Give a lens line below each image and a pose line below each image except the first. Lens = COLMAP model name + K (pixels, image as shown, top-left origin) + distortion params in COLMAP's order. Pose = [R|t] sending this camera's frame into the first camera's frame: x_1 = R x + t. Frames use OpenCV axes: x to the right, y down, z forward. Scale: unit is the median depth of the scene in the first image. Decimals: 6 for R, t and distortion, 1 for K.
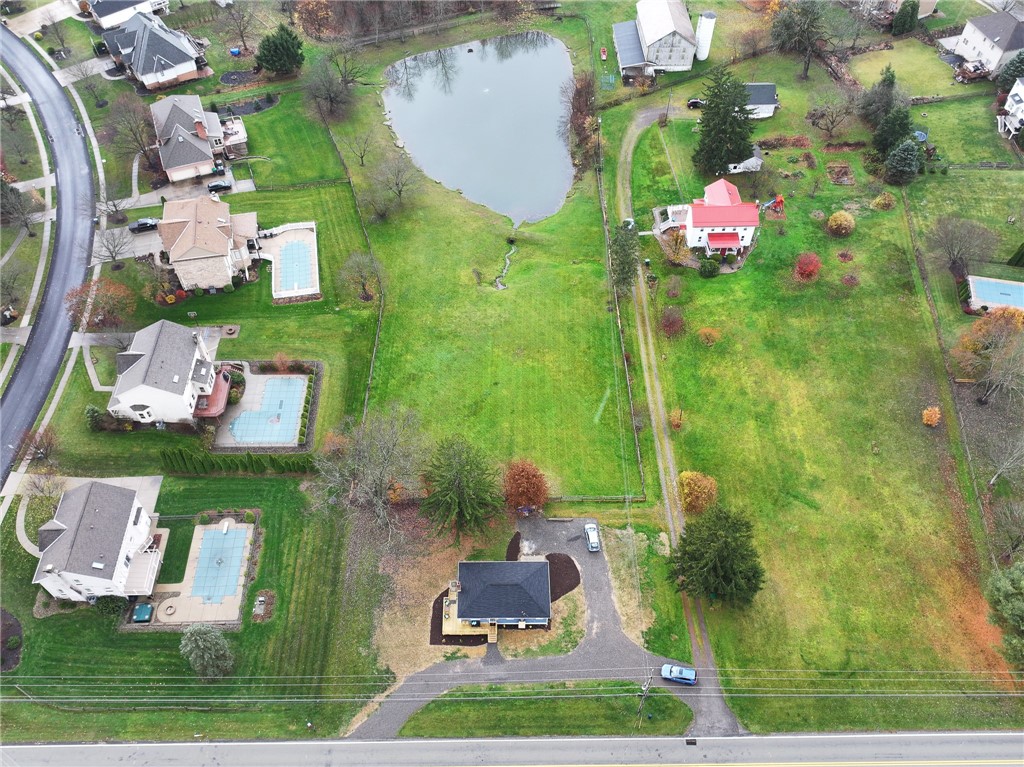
lens RADIAL K [[809.1, 0, 512.0], [0, 809.1, 383.5], [0, 0, 1]] dist [0.004189, 0.004639]
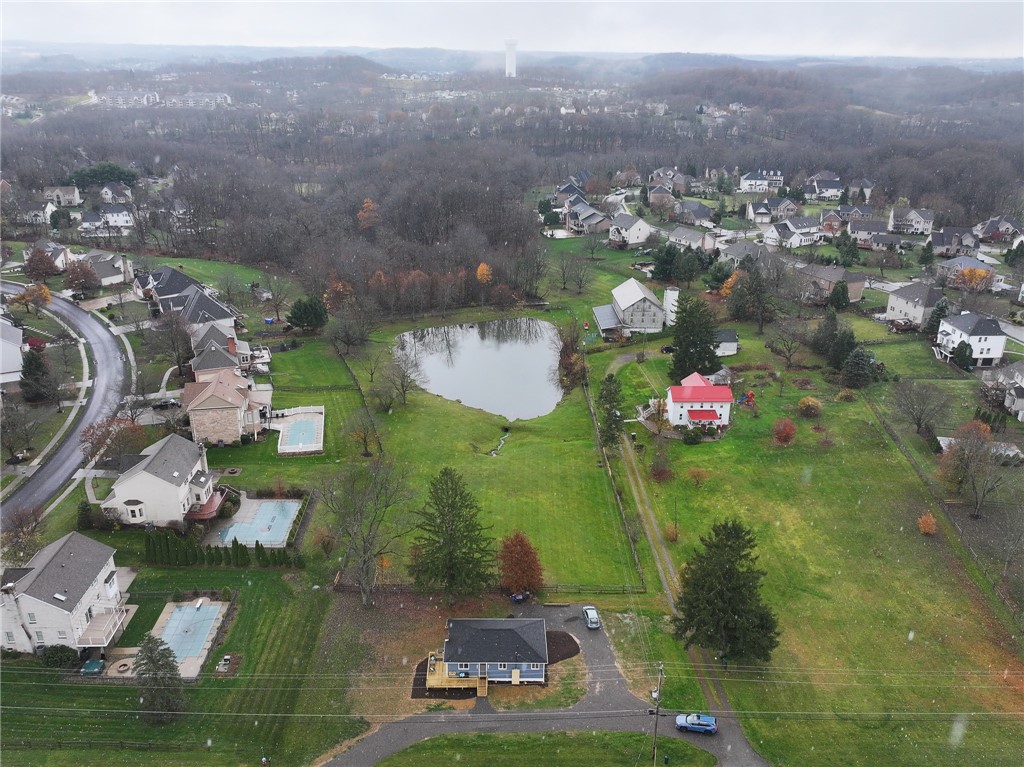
lens RADIAL K [[809.1, 0, 512.0], [0, 809.1, 383.5], [0, 0, 1]] dist [0.004189, 0.004639]
pose [[0.999979, 0.003997, 0.005046, 0.001909], [-0.000973, 0.868668, -0.495394, 0.355745], [-0.006363, 0.495379, 0.868654, 0.049518]]
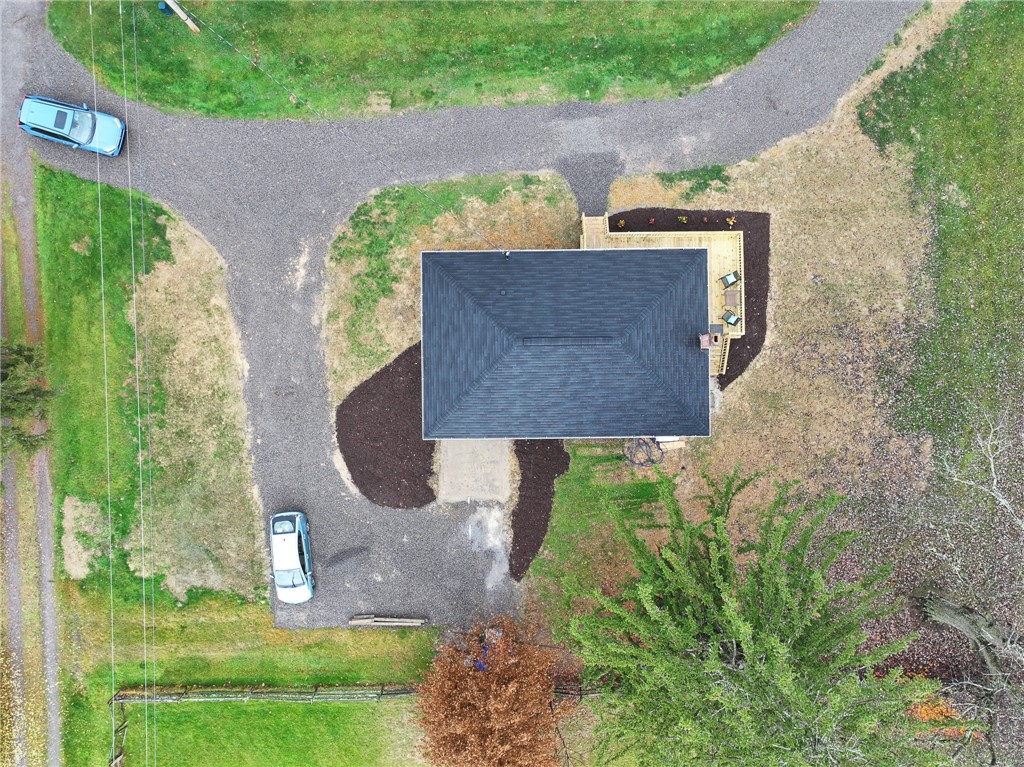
lens RADIAL K [[809.1, 0, 512.0], [0, 809.1, 383.5], [0, 0, 1]] dist [0.004189, 0.004639]
pose [[-0.999992, -0.001483, -0.003676, 0.009389], [-0.001154, -0.778309, 0.627881, 0.032842], [-0.003793, 0.627880, 0.778301, 0.595134]]
